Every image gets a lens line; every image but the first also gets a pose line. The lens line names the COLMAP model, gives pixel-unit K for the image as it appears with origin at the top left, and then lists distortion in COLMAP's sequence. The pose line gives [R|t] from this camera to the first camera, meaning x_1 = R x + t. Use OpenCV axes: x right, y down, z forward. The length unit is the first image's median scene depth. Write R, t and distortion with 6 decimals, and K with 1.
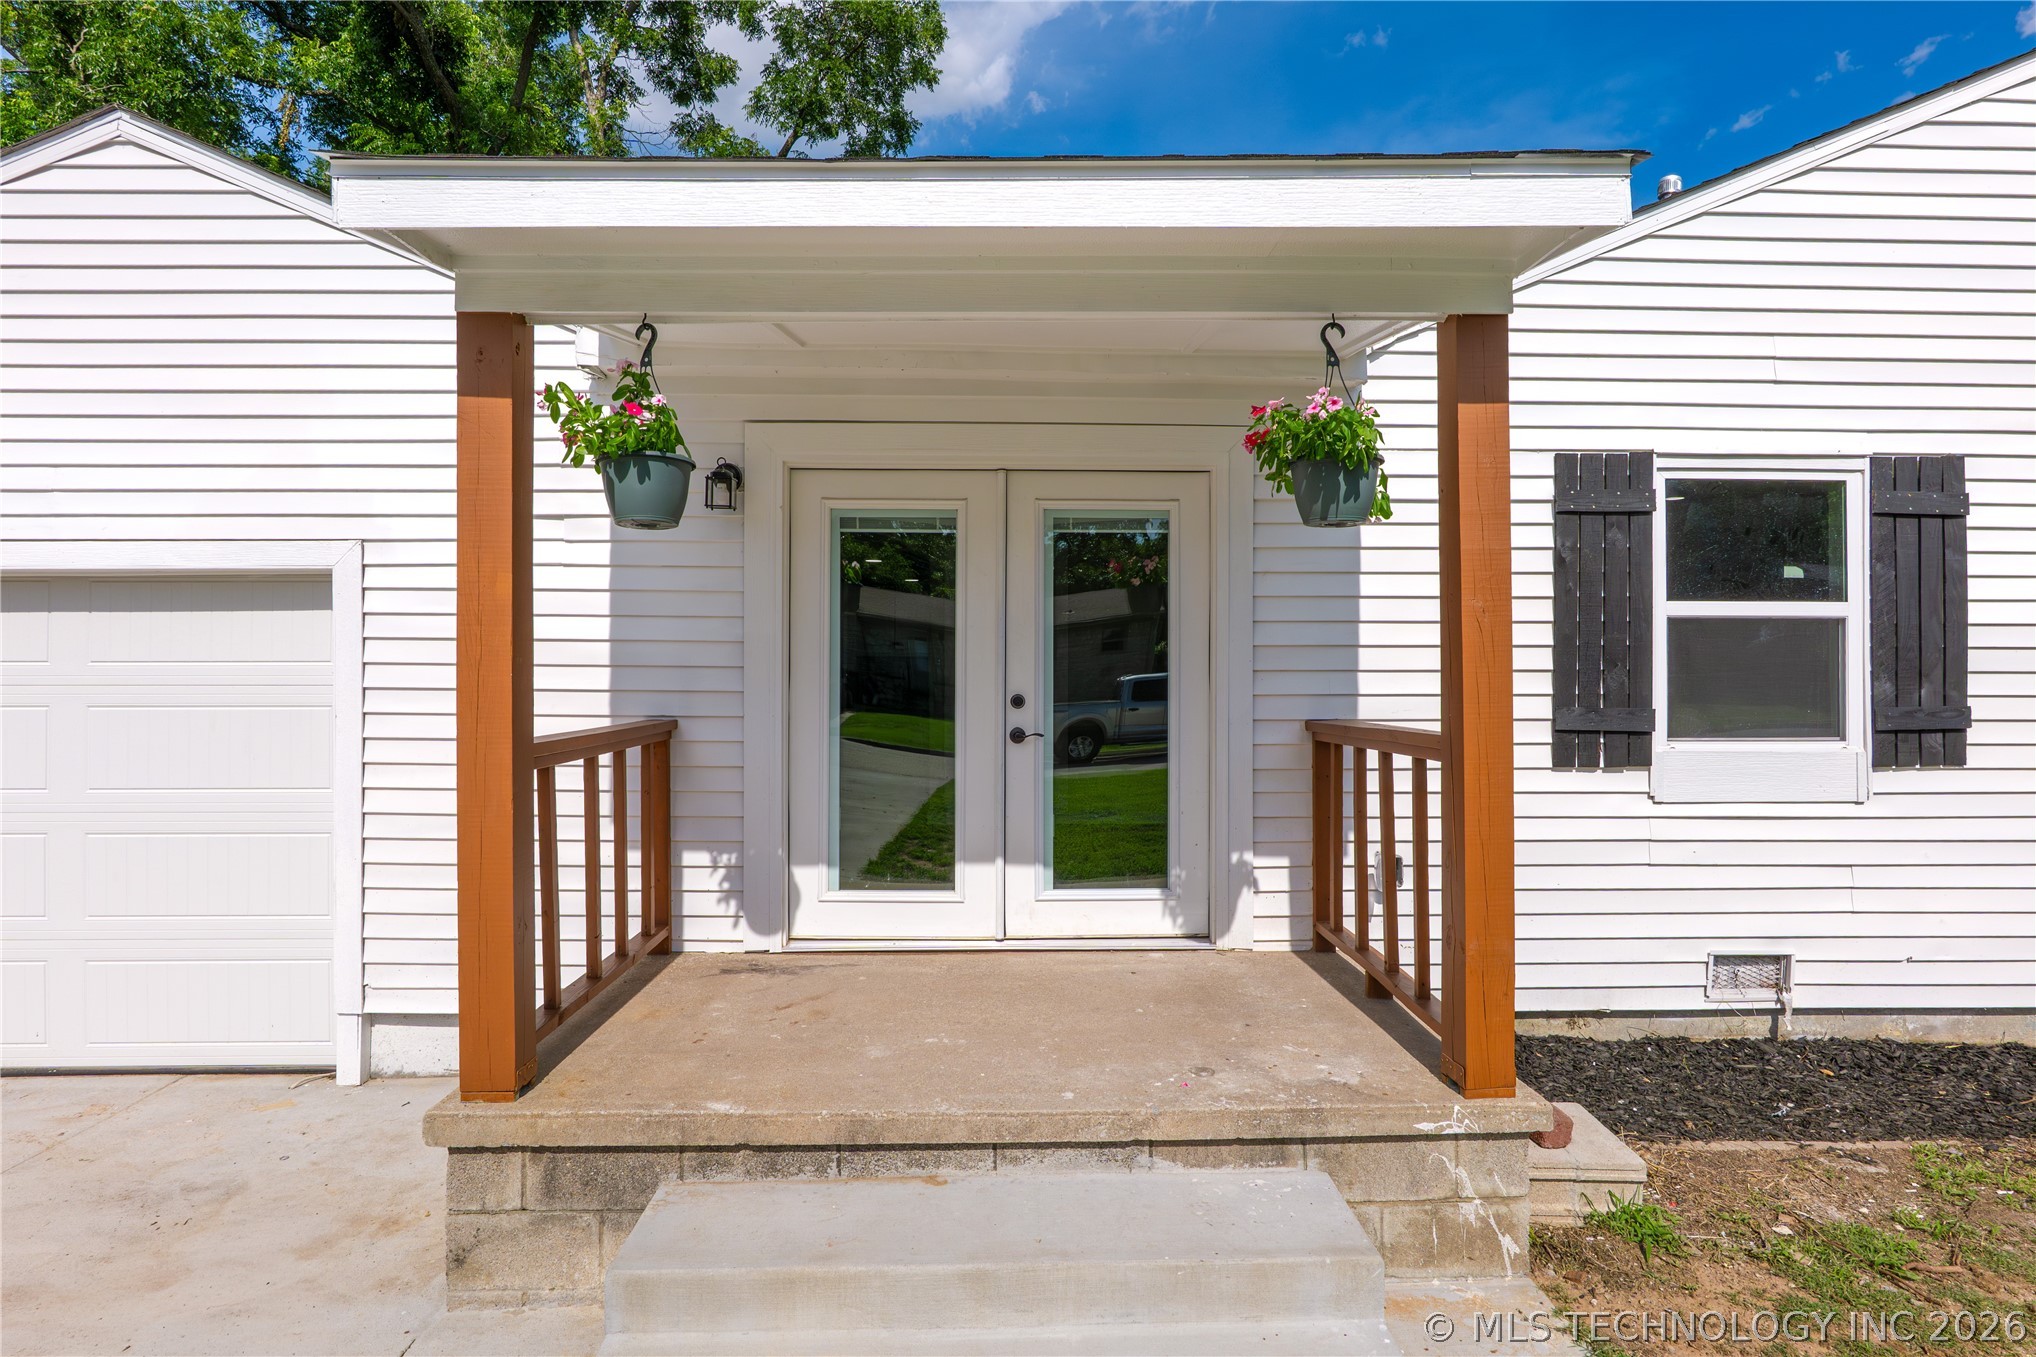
lens RADIAL K [[1072.0, 0, 1024.1], [0, 1072.0, 677.2], [0, 0, 1]] dist [-0.021639, 0.011488]
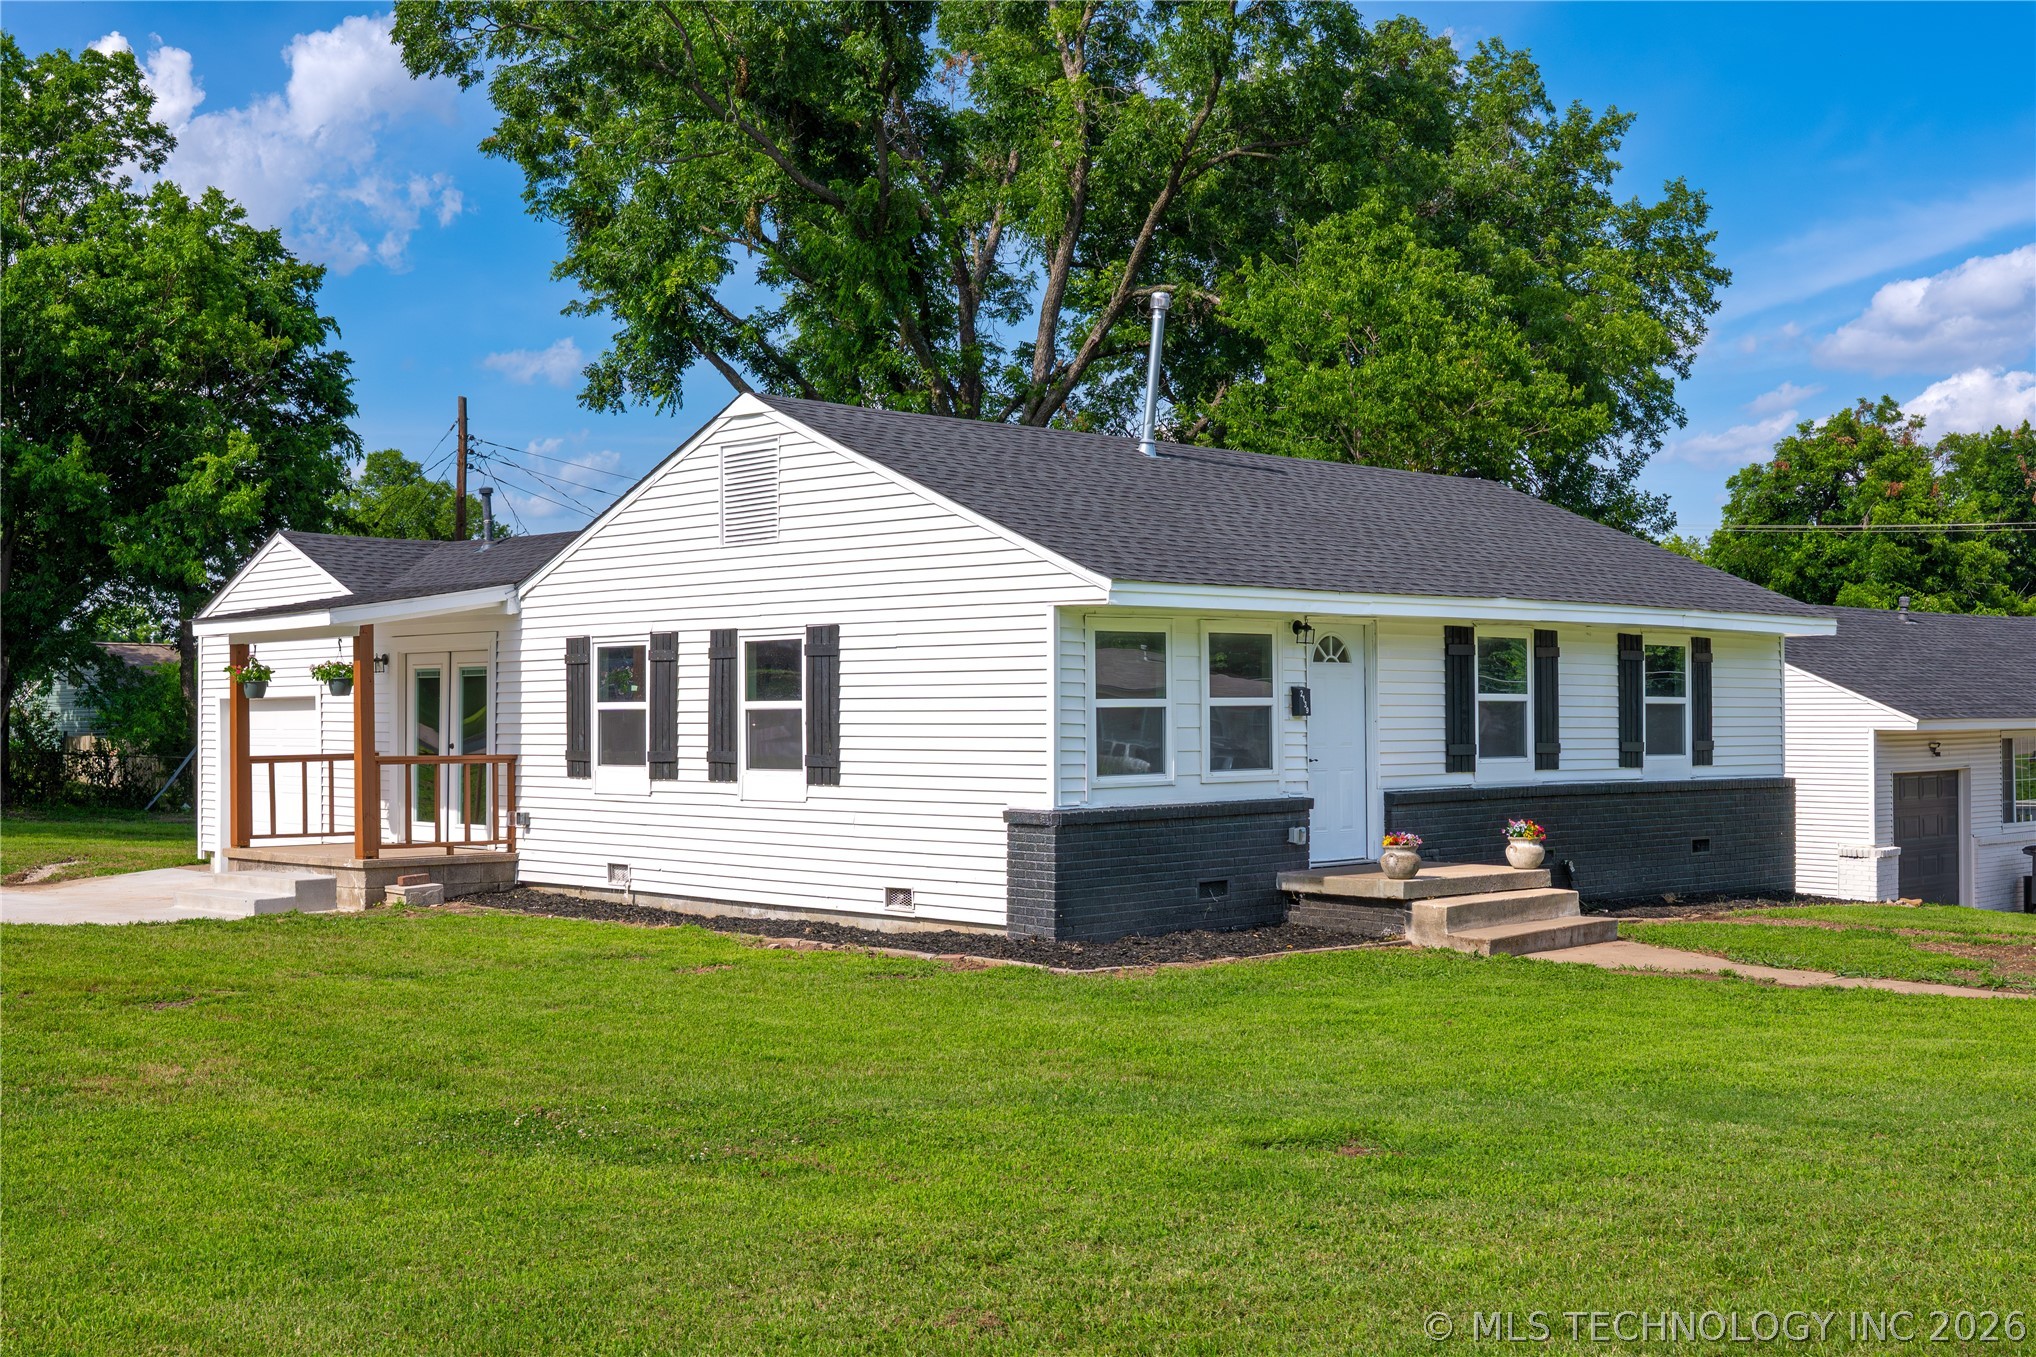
lens RADIAL K [[2289.3, 0, 1021.1], [0, 2289.3, 690.2], [0, 0, 1]] dist [-0.005934, 0.000000]
pose [[0.678070, -0.012521, -0.734891, 4.777382], [0.007821, 0.999921, -0.009820, -0.044107], [0.734956, 0.000911, 0.678115, -1.605042]]
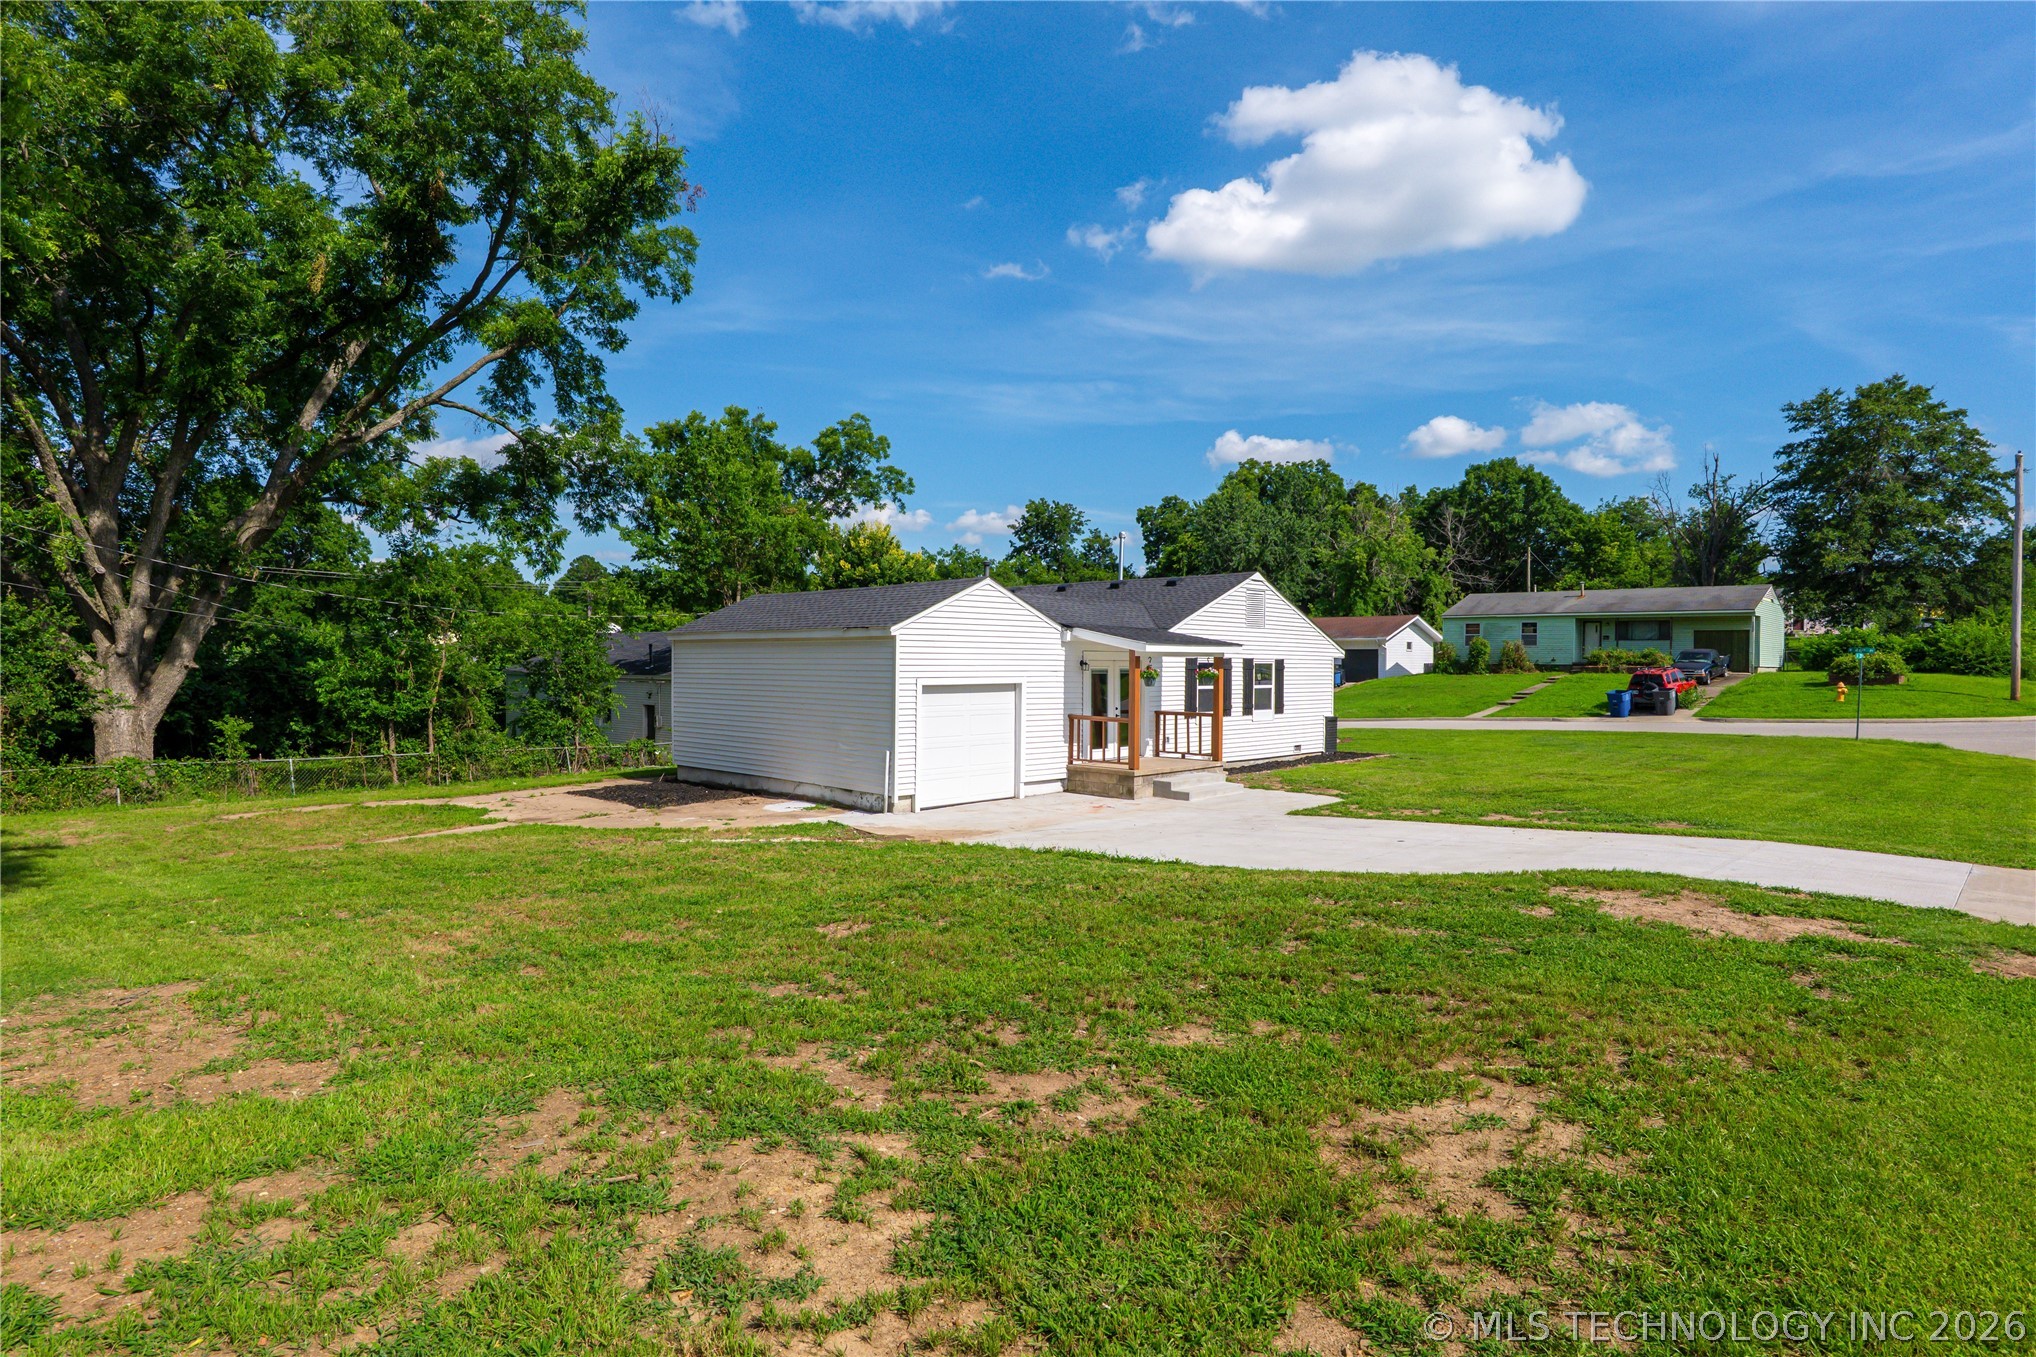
lens RADIAL K [[1072.0, 0, 1006.2], [0, 1072.0, 678.2], [0, 0, 1]] dist [-0.021639, 0.011488]
pose [[0.726606, -0.007396, 0.687015, -3.725041], [-0.009483, 0.999739, 0.020792, -0.212277], [-0.686989, -0.021622, 0.726346, -2.186816]]
